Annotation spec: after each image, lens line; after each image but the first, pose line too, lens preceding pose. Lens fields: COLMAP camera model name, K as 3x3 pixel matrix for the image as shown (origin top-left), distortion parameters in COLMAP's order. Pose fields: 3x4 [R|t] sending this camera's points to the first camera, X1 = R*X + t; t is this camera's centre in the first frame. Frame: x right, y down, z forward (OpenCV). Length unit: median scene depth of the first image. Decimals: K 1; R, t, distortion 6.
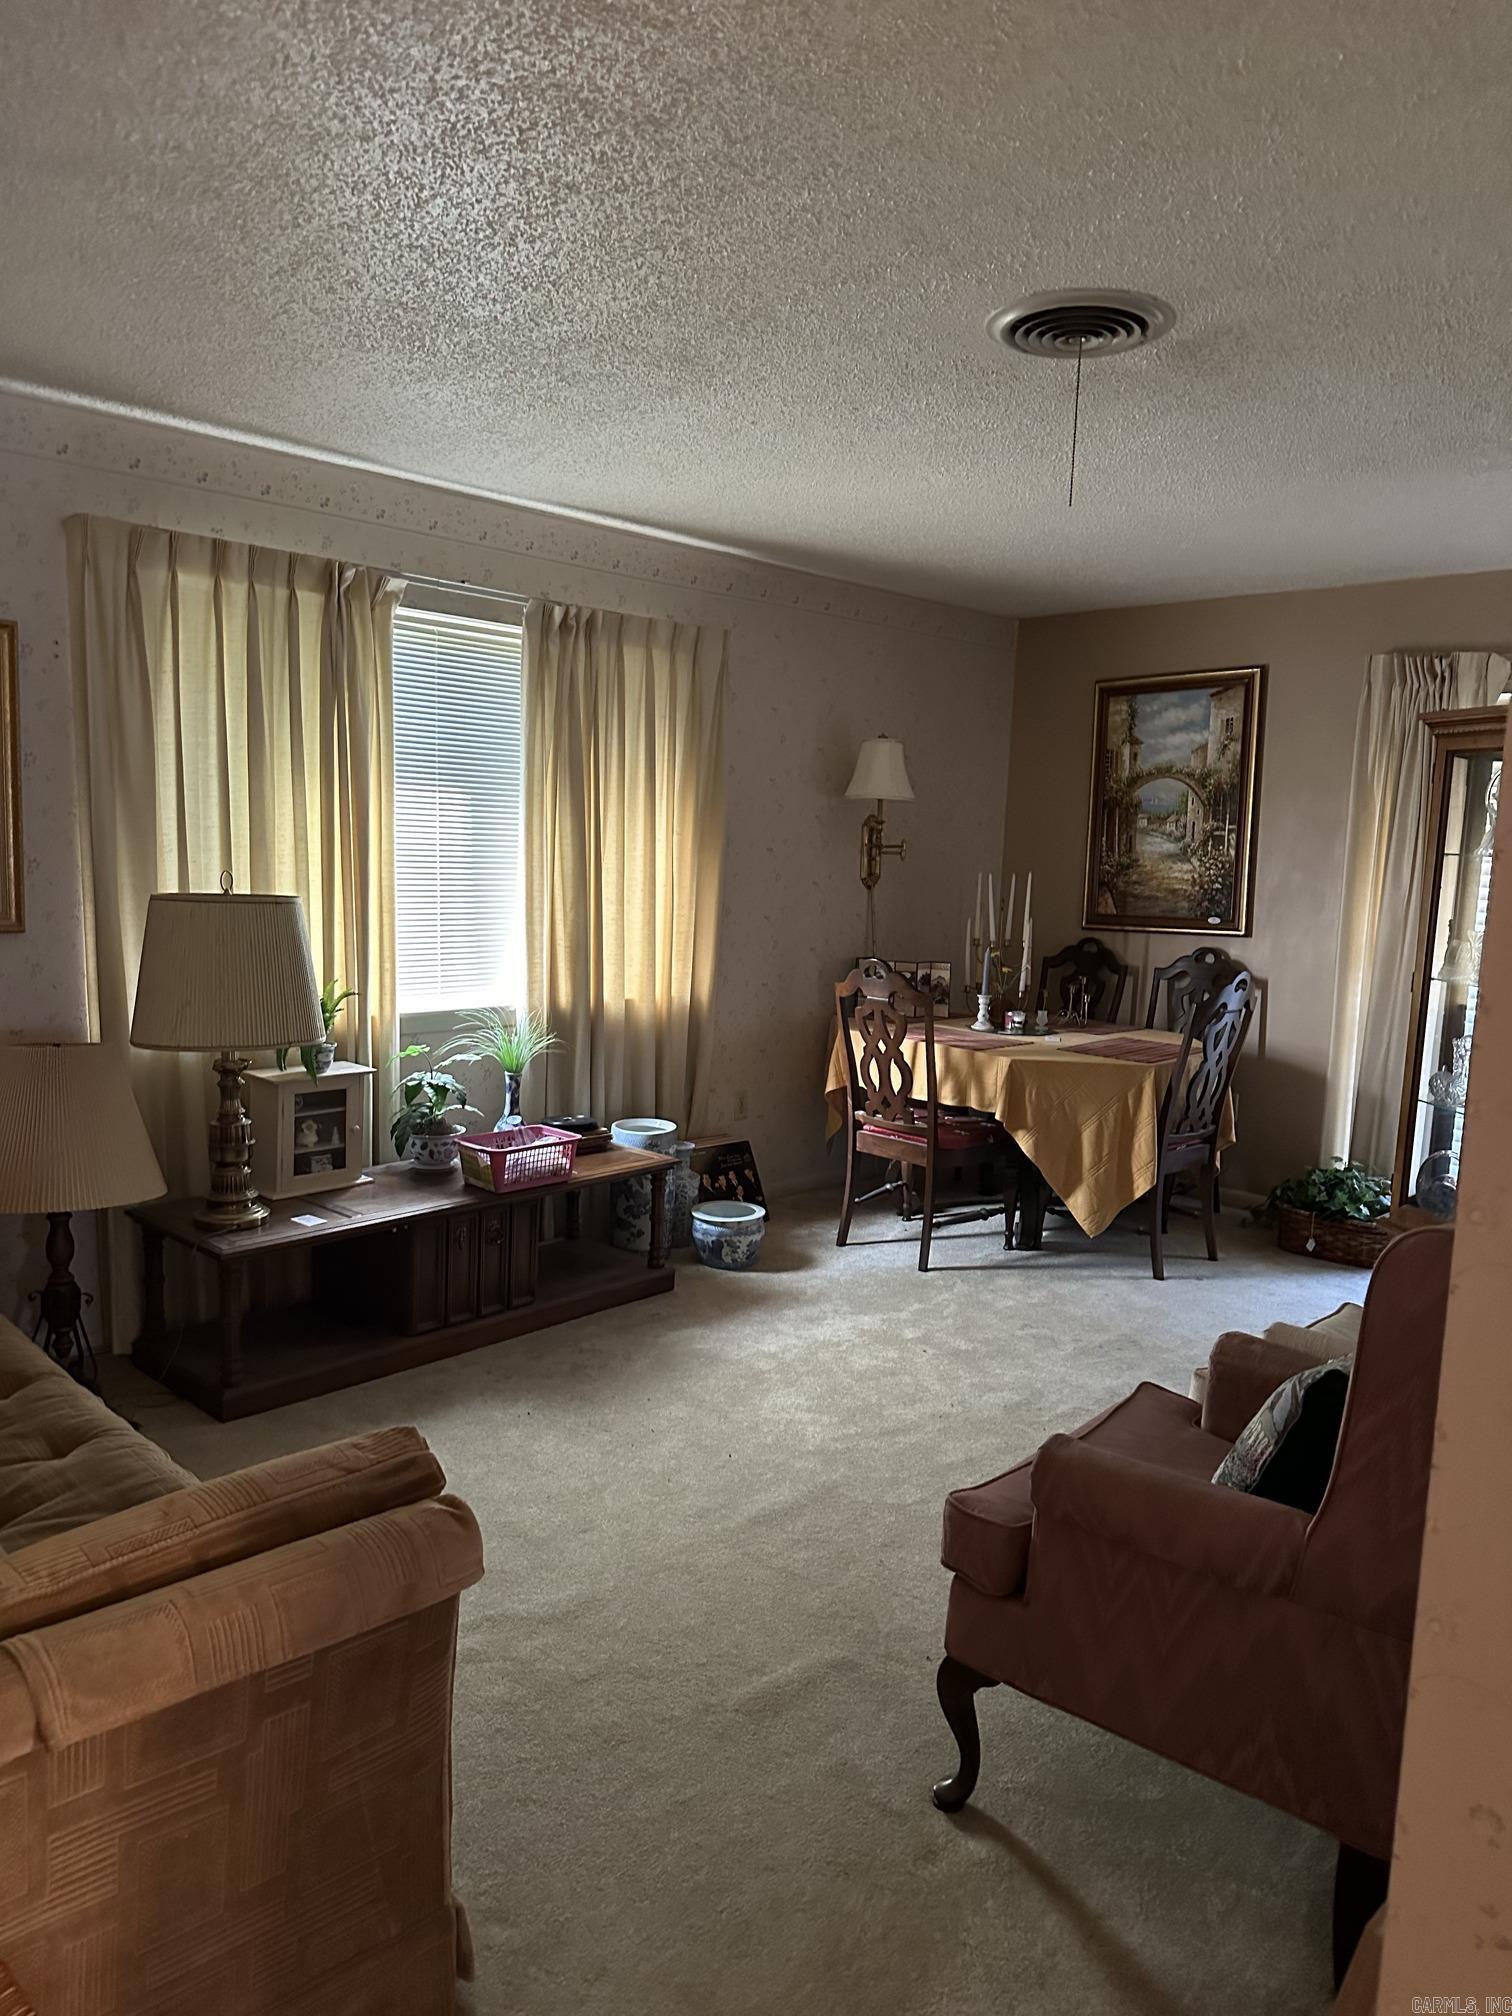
lens RADIAL K [[1457.0, 0, 766.0], [0, 1457.0, 1020.3], [0, 0, 1]] dist [0.206422, -0.461881]
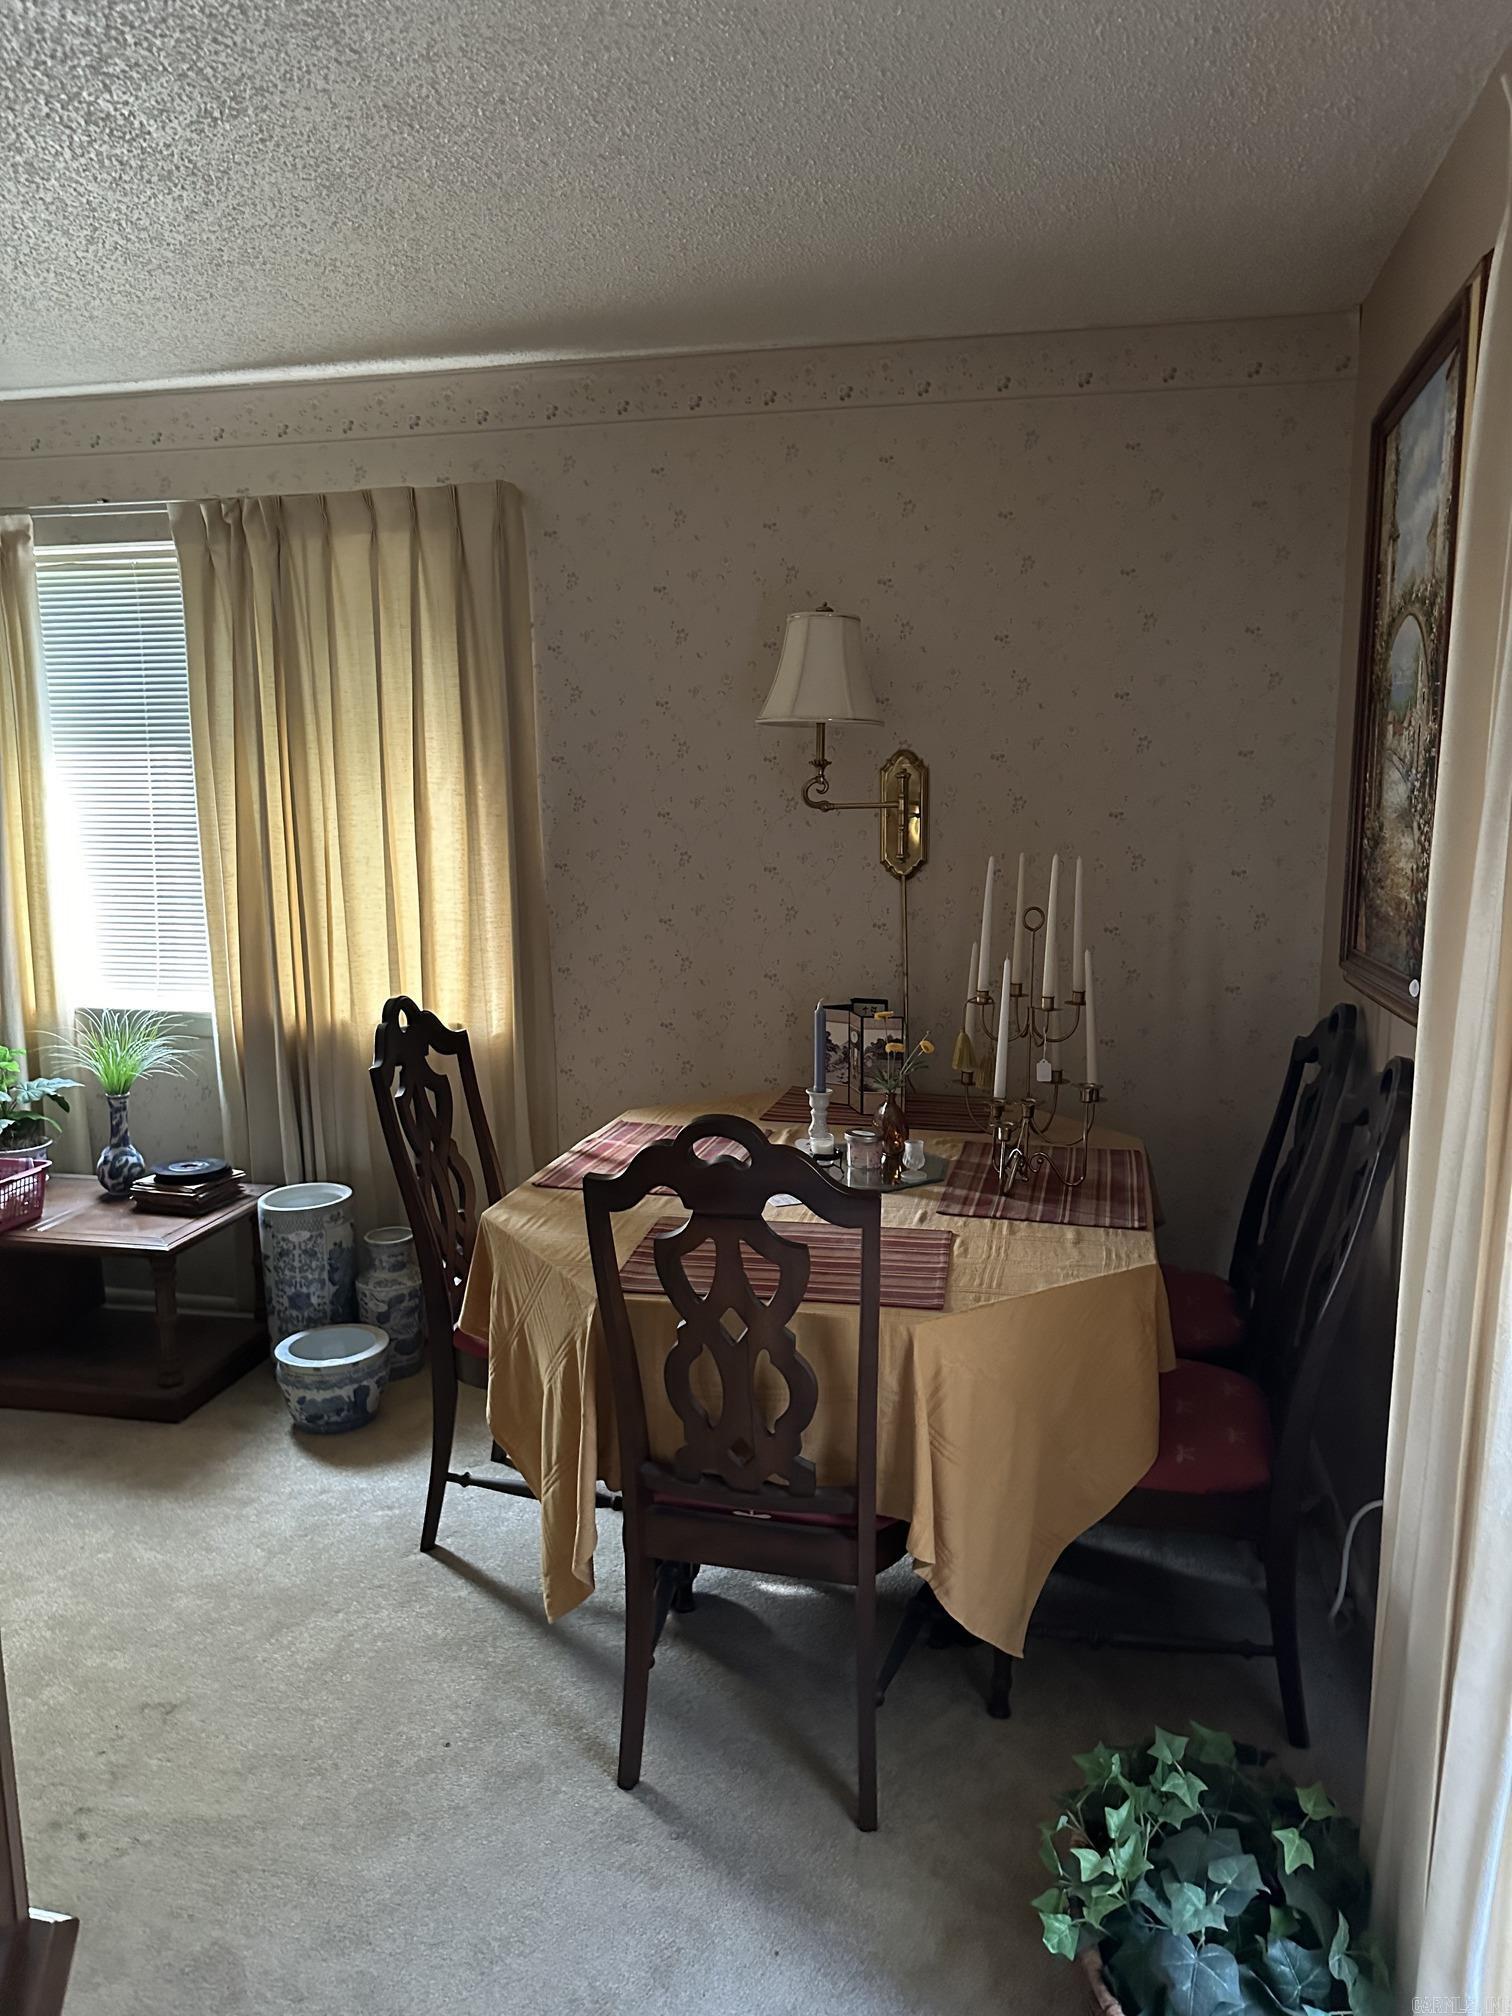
lens RADIAL K [[1457.0, 0, 766.0], [0, 1457.0, 1020.3], [0, 0, 1]] dist [0.206422, -0.461881]
pose [[0.484814, 0.111434, -0.867489, 0.669898], [-0.082638, 0.993249, 0.081404, -0.095115], [0.870704, 0.032222, 0.490750, 0.837834]]
